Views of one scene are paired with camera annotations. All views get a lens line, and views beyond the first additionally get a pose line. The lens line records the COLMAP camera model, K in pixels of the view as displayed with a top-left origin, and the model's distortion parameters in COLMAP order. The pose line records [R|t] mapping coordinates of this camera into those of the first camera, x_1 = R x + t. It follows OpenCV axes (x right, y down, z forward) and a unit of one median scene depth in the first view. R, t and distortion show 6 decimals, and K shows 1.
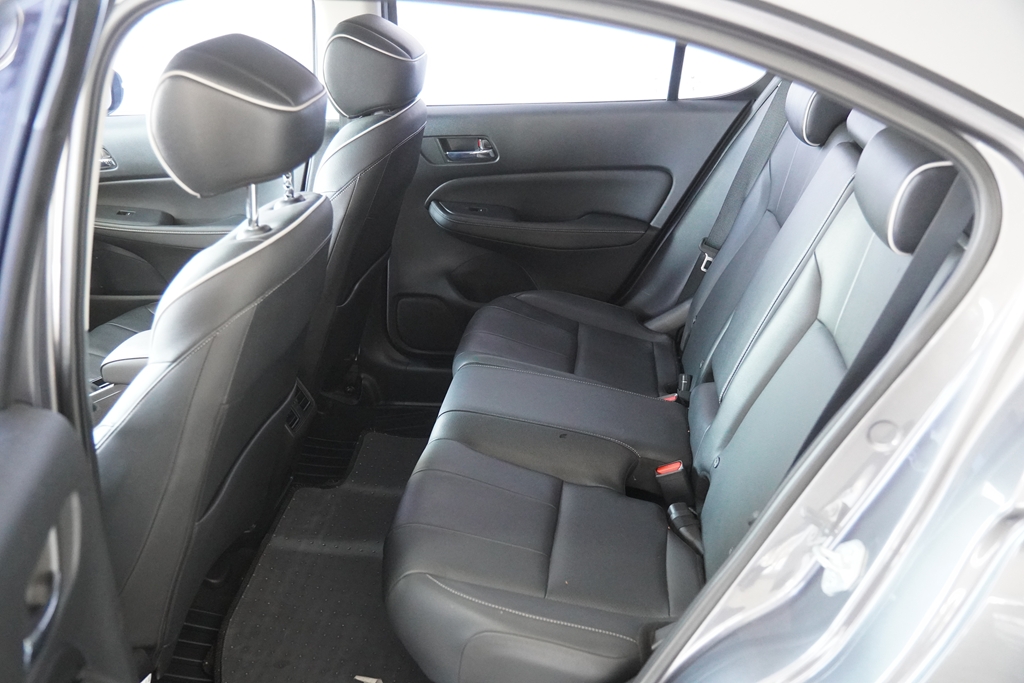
lens RADIAL K [[935.3, 0, 510.5], [0, 935.3, 337.8], [0, 0, 1]] dist [-0.061237, 0.000000]
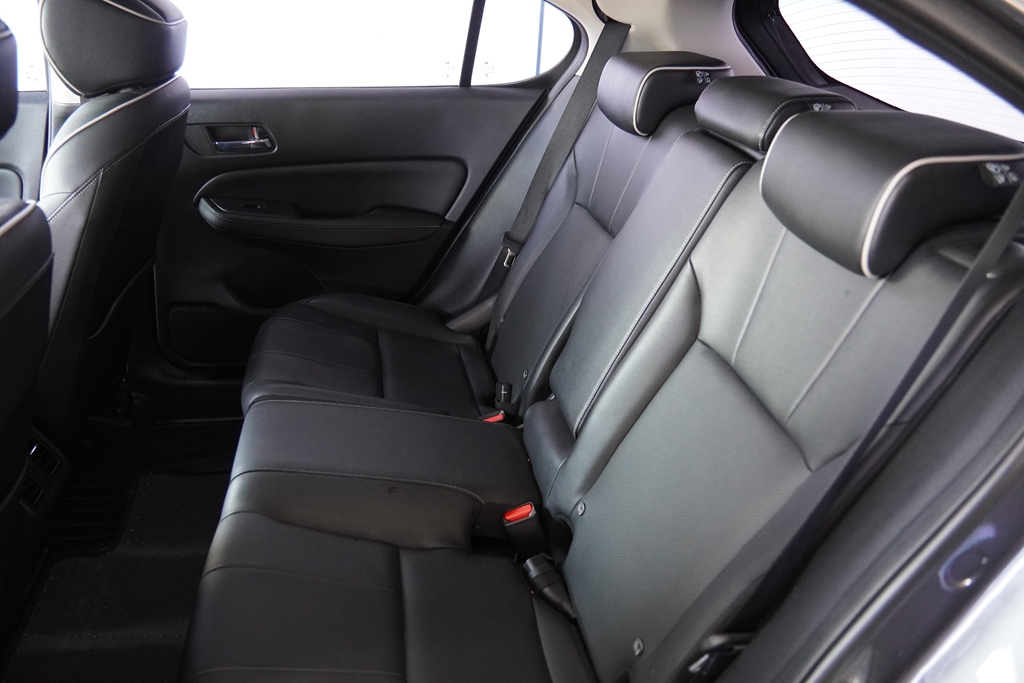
lens RADIAL K [[767.3, 0, 517.4], [0, 767.3, 341.7], [0, 0, 1]] dist [-0.116385, 0.058135]
pose [[0.951988, -0.064432, 0.299279, -0.024863], [0.047657, 0.996874, 0.063023, -0.049348], [-0.302404, -0.045735, 0.952082, 0.272177]]
